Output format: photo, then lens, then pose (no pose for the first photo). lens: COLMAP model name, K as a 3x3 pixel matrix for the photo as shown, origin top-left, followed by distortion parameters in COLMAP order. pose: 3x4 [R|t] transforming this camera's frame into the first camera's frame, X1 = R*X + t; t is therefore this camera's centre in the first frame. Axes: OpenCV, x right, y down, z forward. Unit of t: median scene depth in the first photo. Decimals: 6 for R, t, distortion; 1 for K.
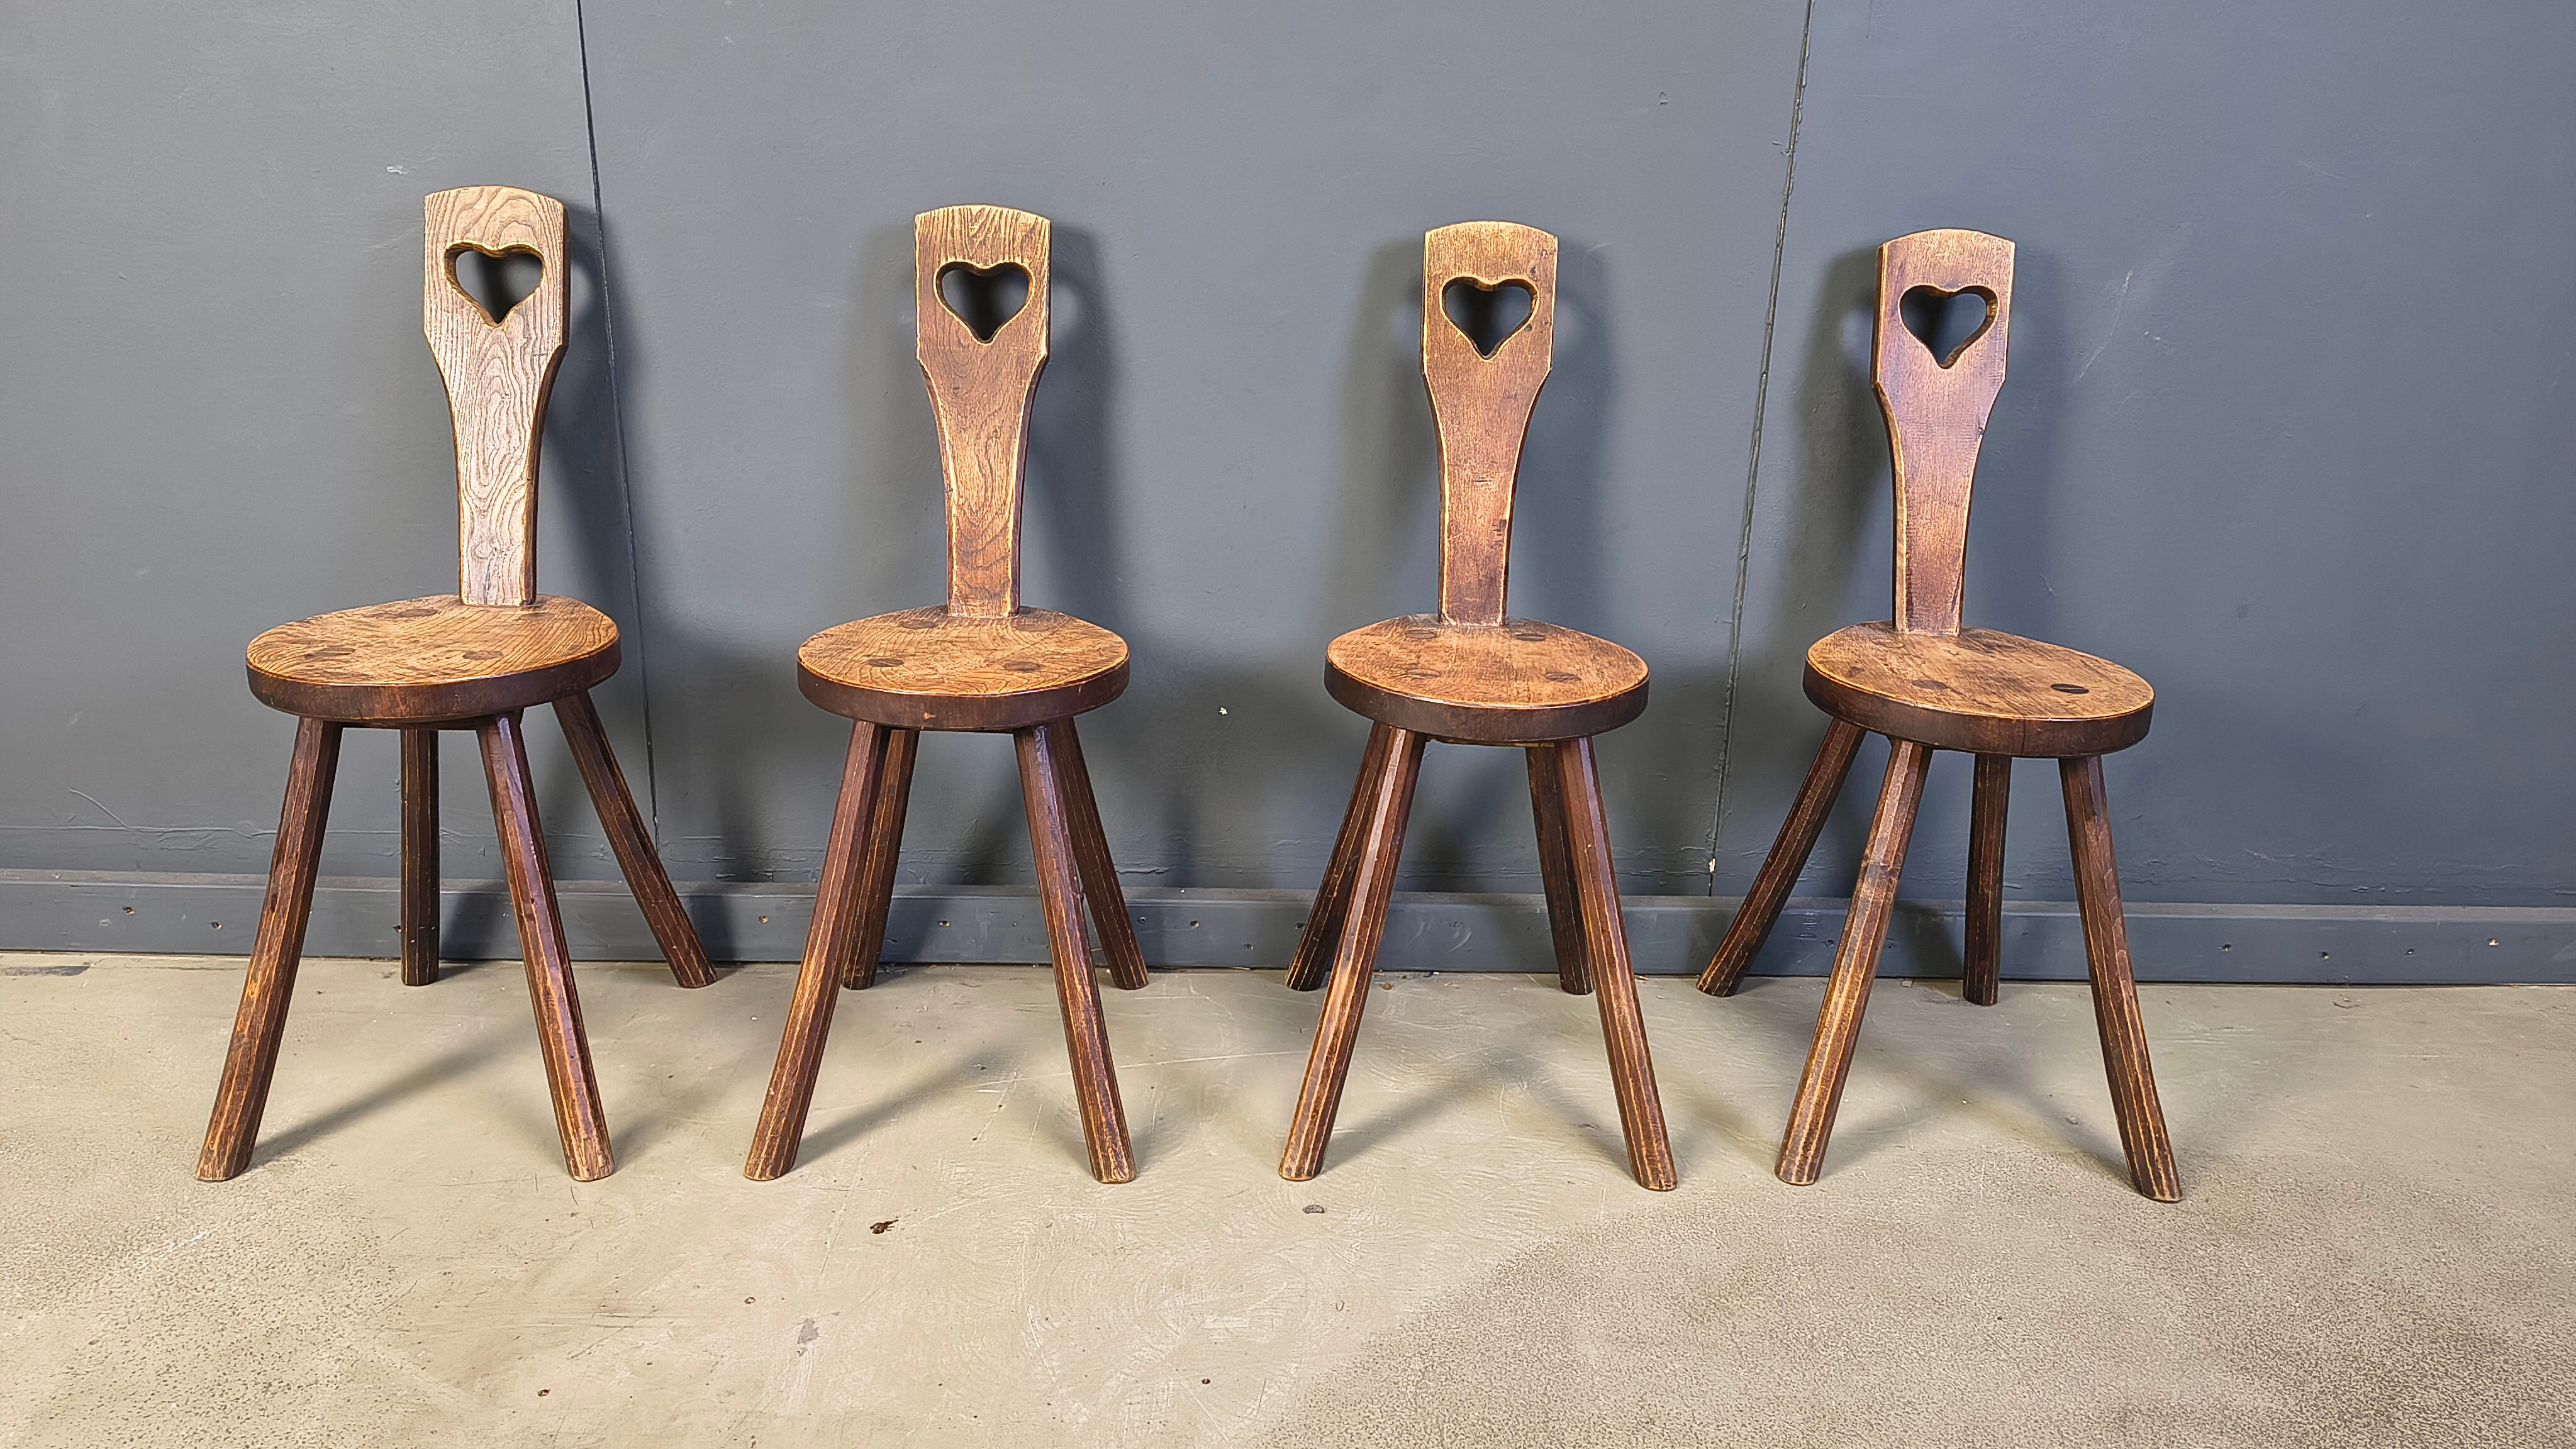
lens RADIAL K [[1764.0, 0, 1283.3], [0, 1764.0, 711.9], [0, 0, 1]] dist [0.053798, -0.060423]
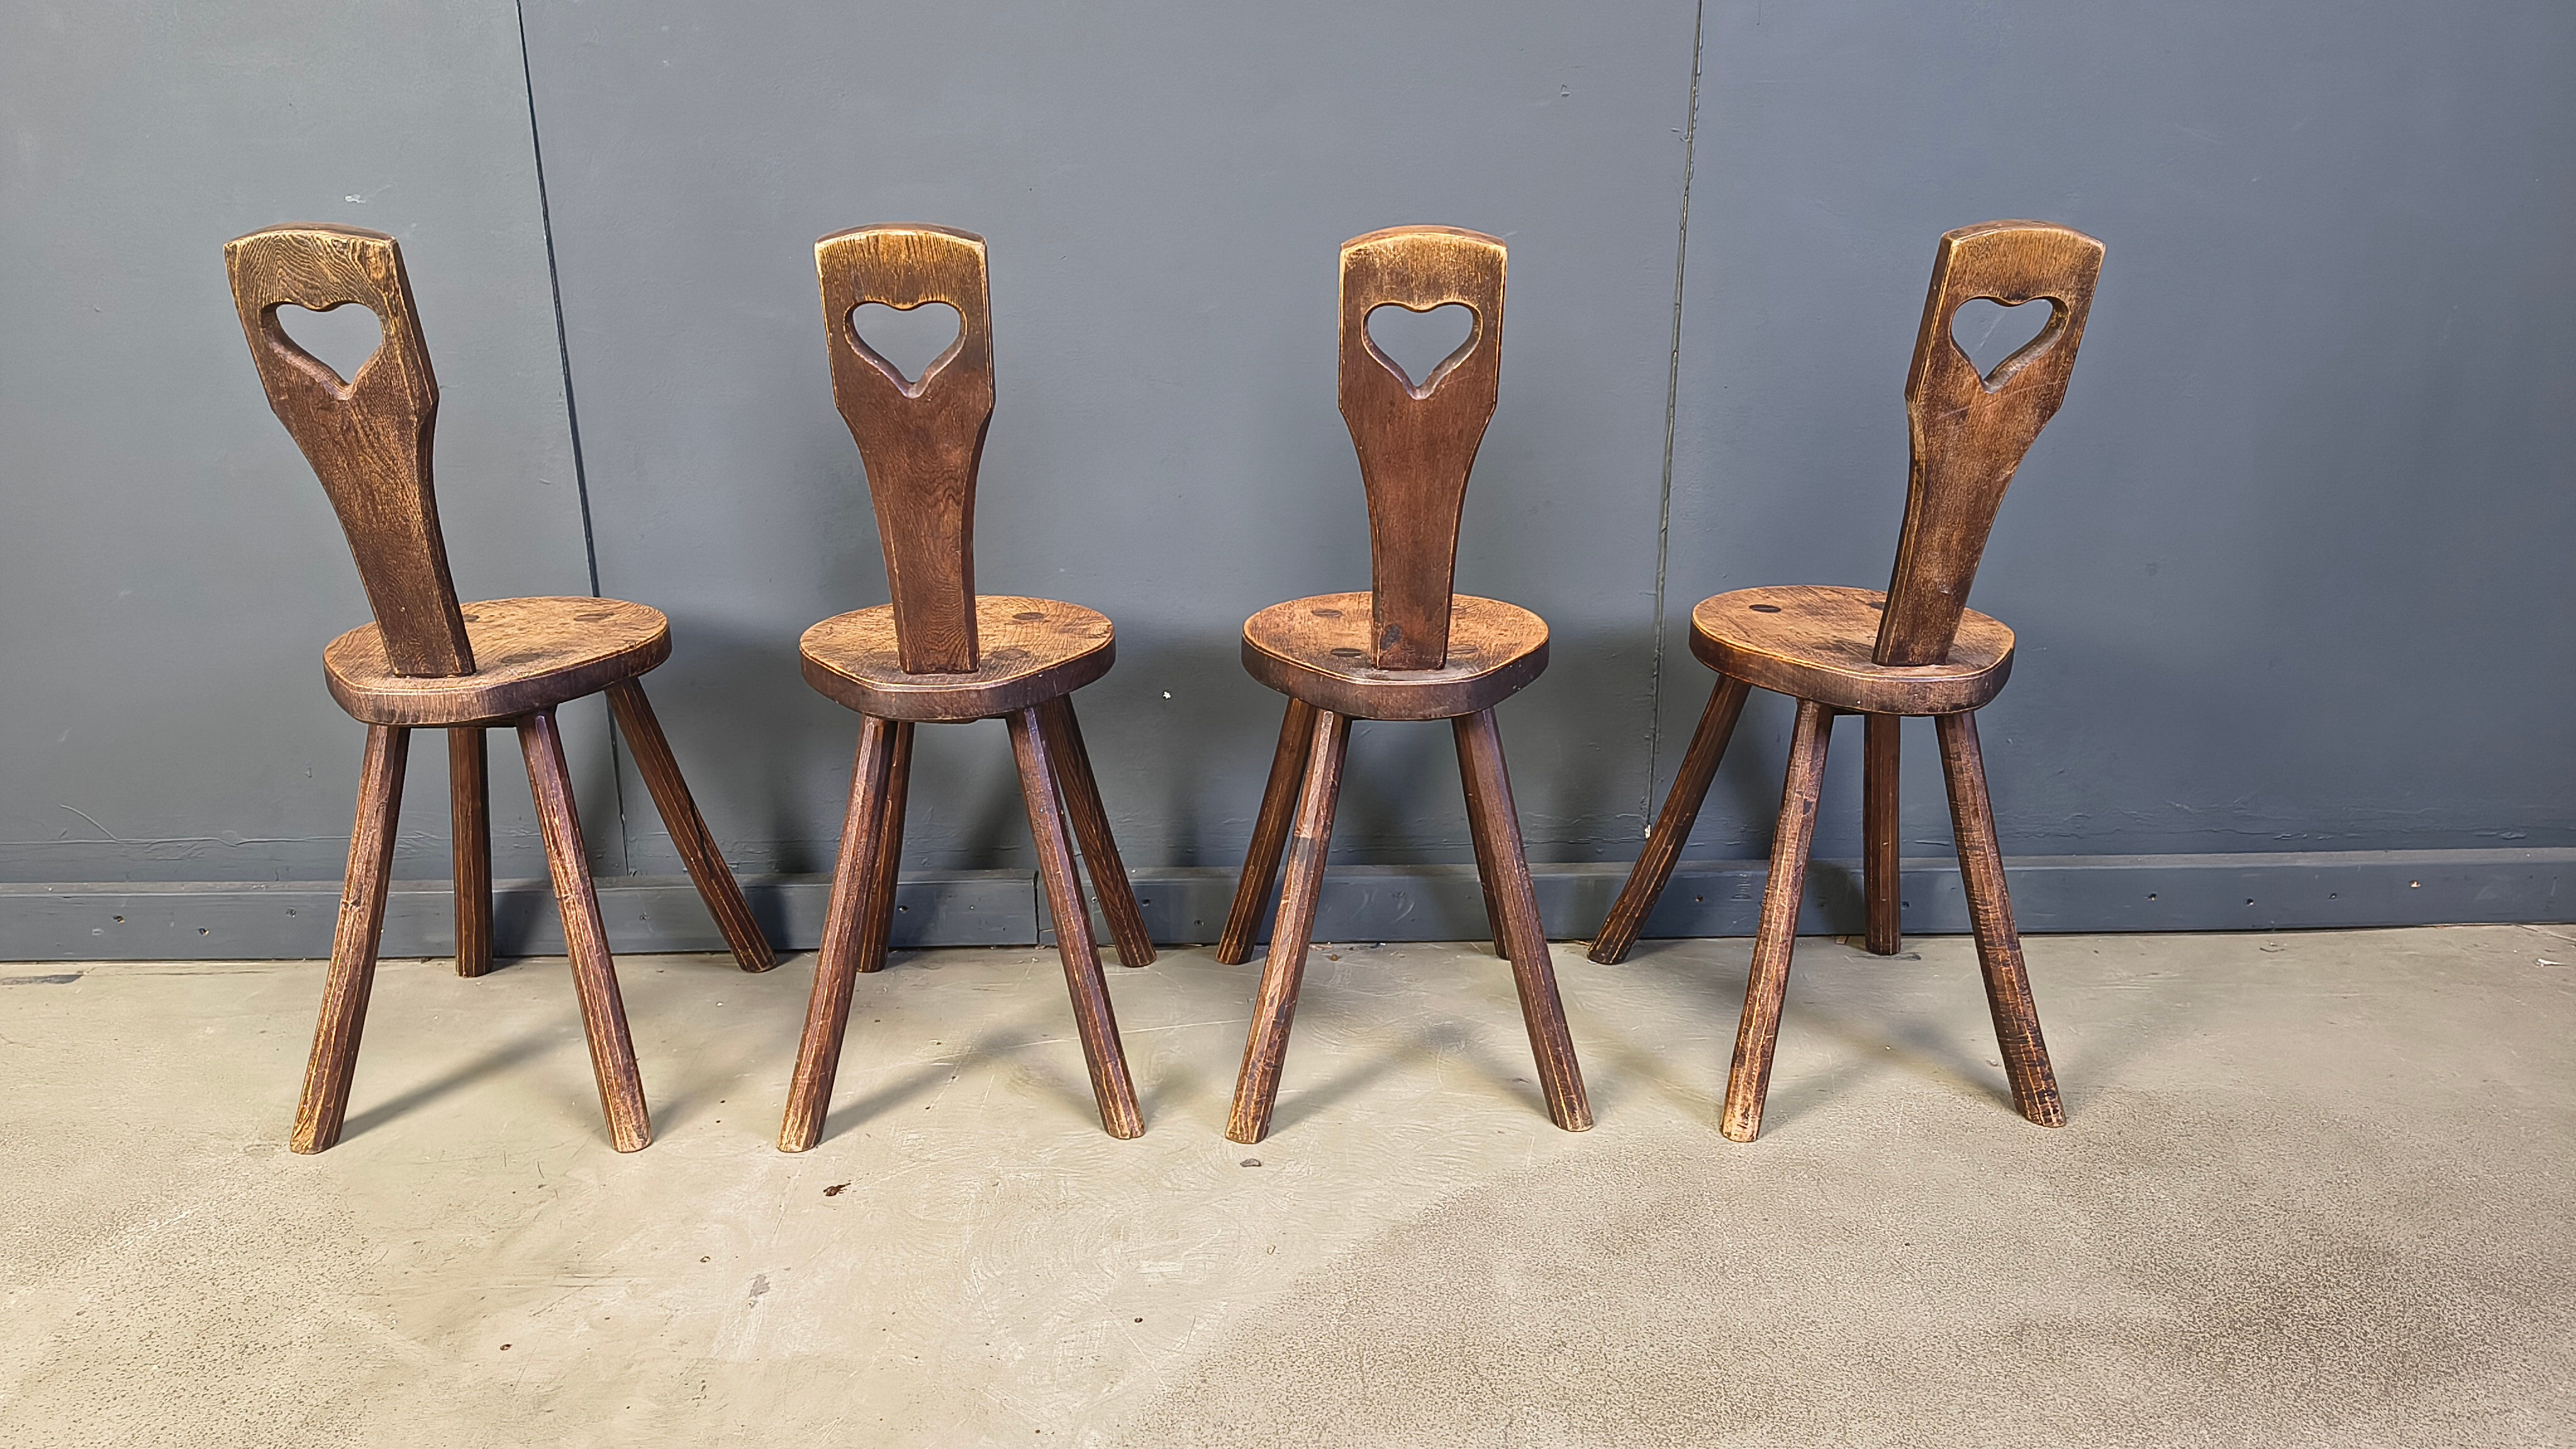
lens RADIAL K [[1764.0, 0, 1277.9], [0, 1764.0, 707.9], [0, 0, 1]] dist [0.053798, -0.060423]
pose [[0.999476, -0.030827, -0.009912, 0.046190], [0.030689, 0.999434, -0.013748, 0.025856], [0.010331, 0.013437, 0.999856, -0.037355]]
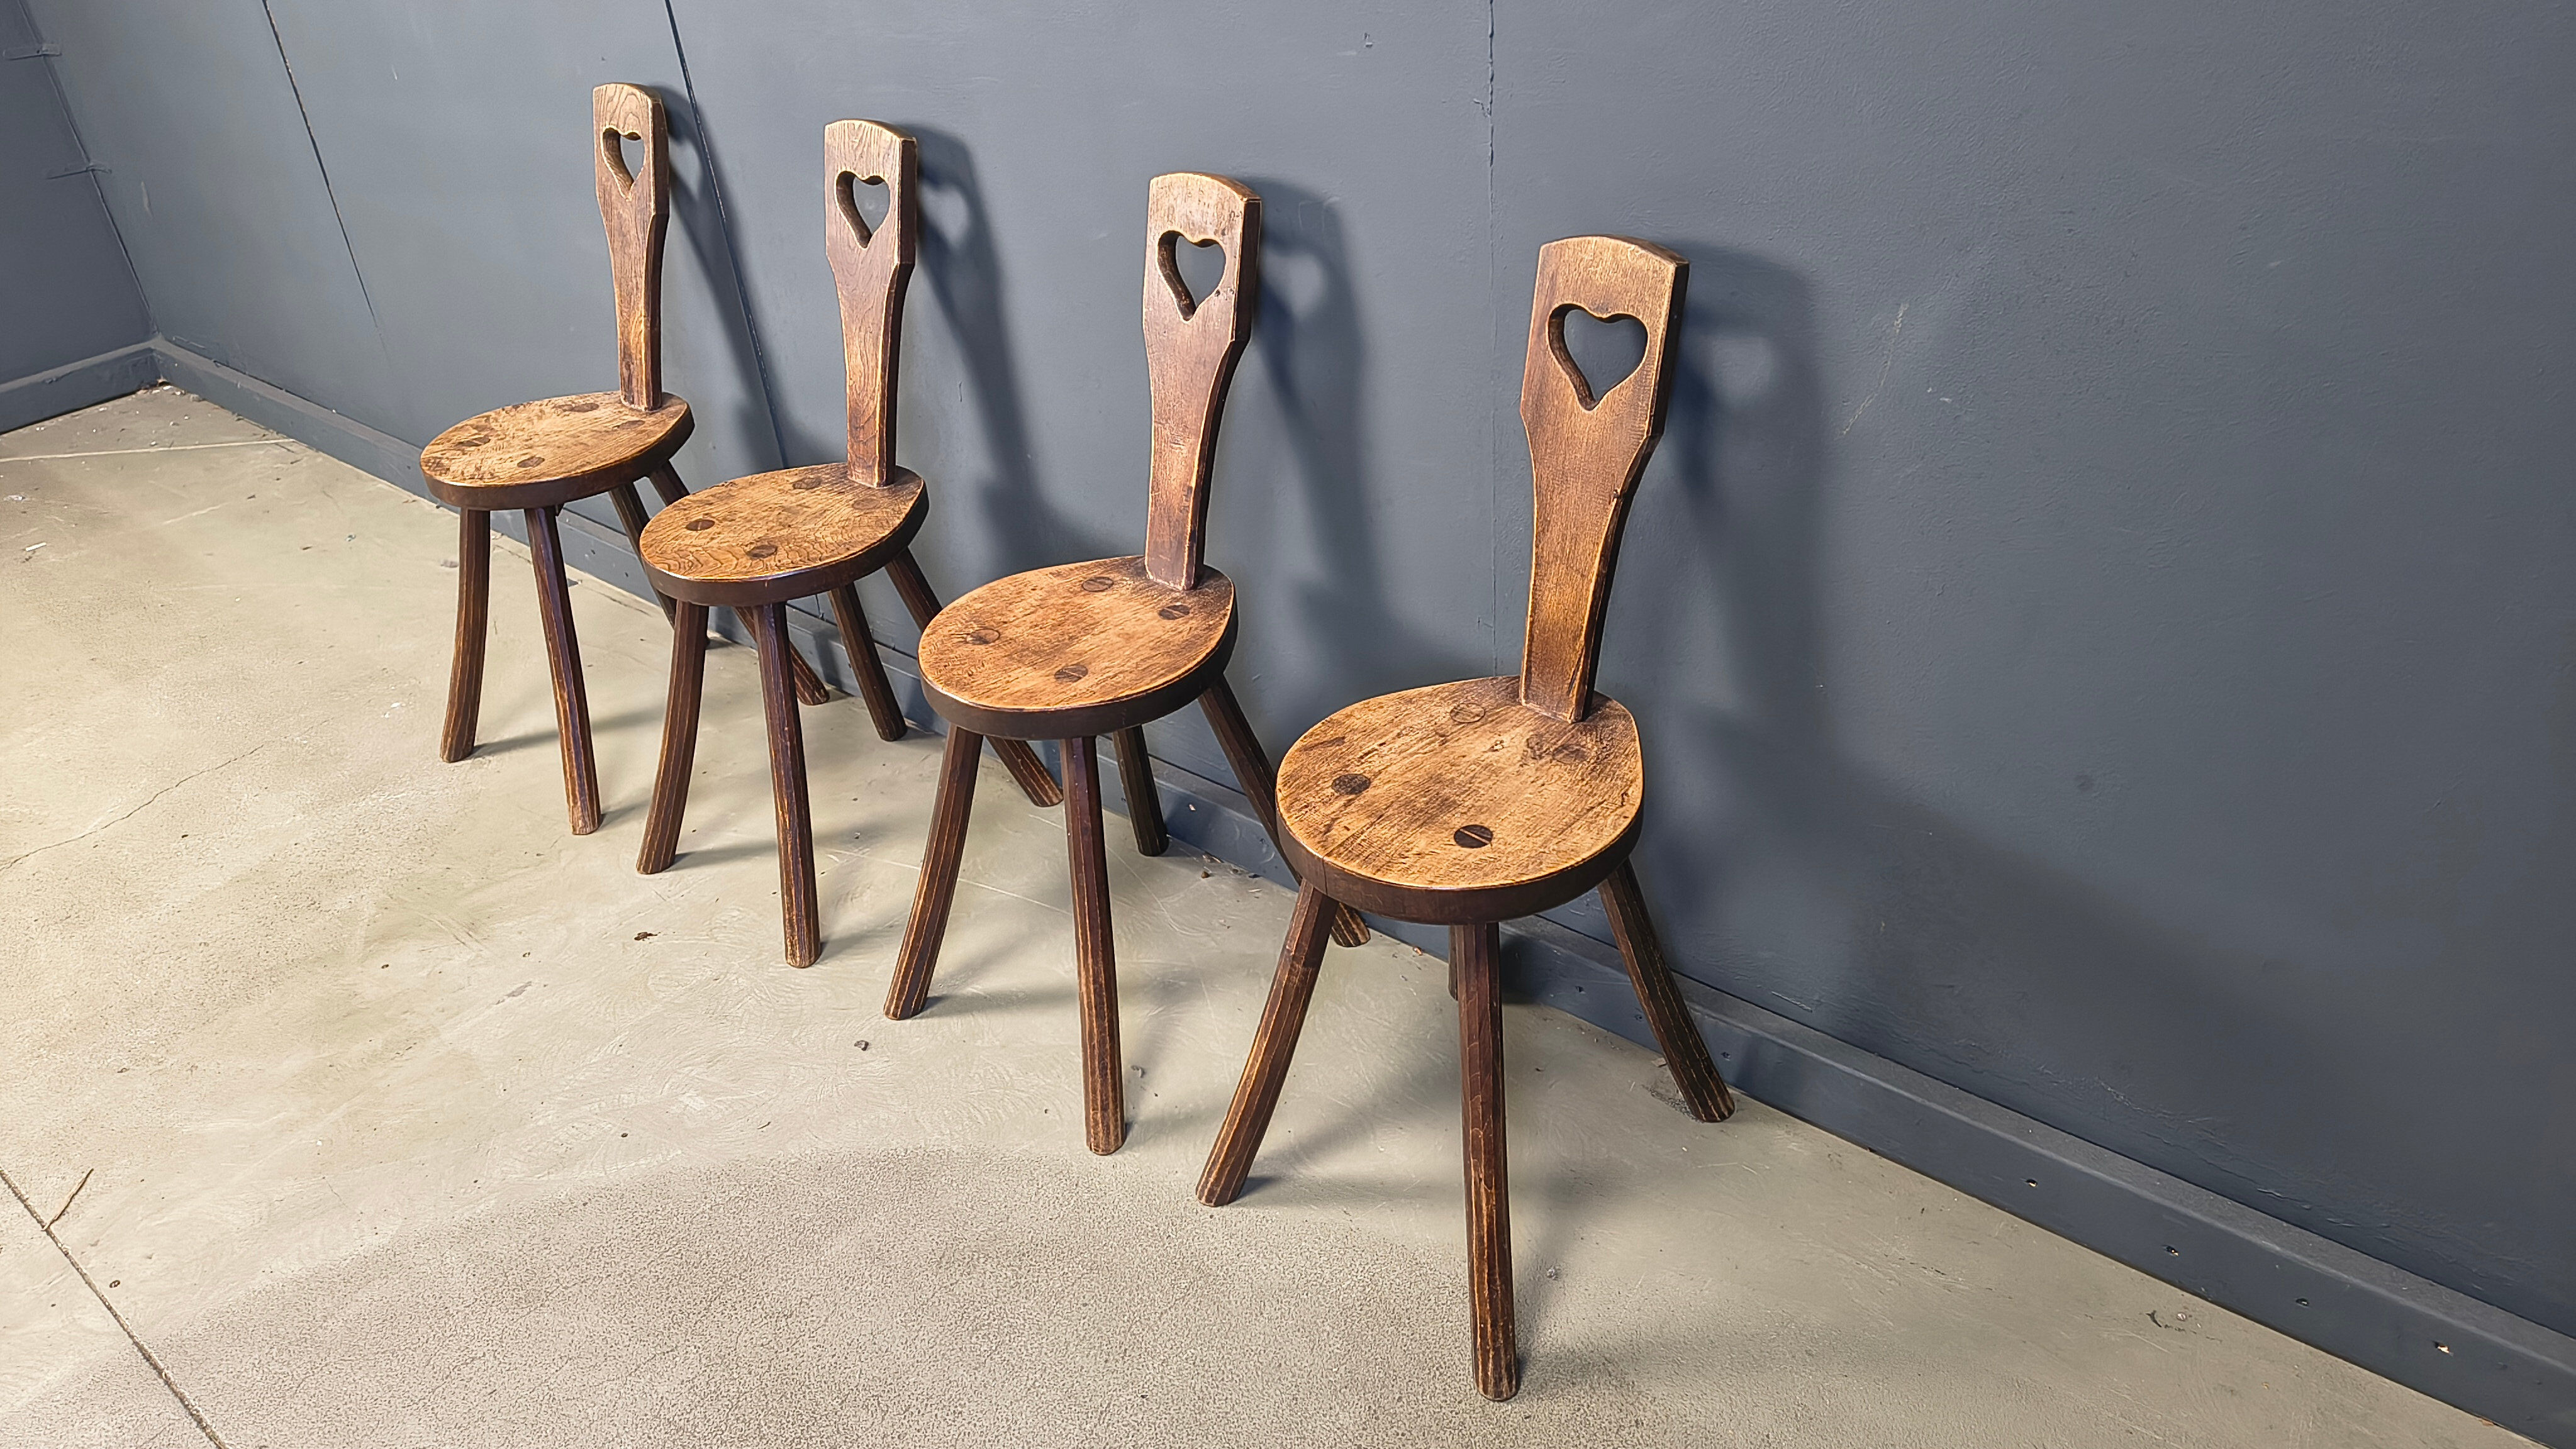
lens RADIAL K [[1764.0, 0, 1300.1], [0, 1764.0, 718.2], [0, 0, 1]] dist [0.053798, -0.060423]
pose [[0.746055, 0.274221, -0.606798, 0.820980], [-0.112407, 0.950054, 0.291141, -0.285795], [0.656328, -0.148999, 0.739617, 0.296786]]
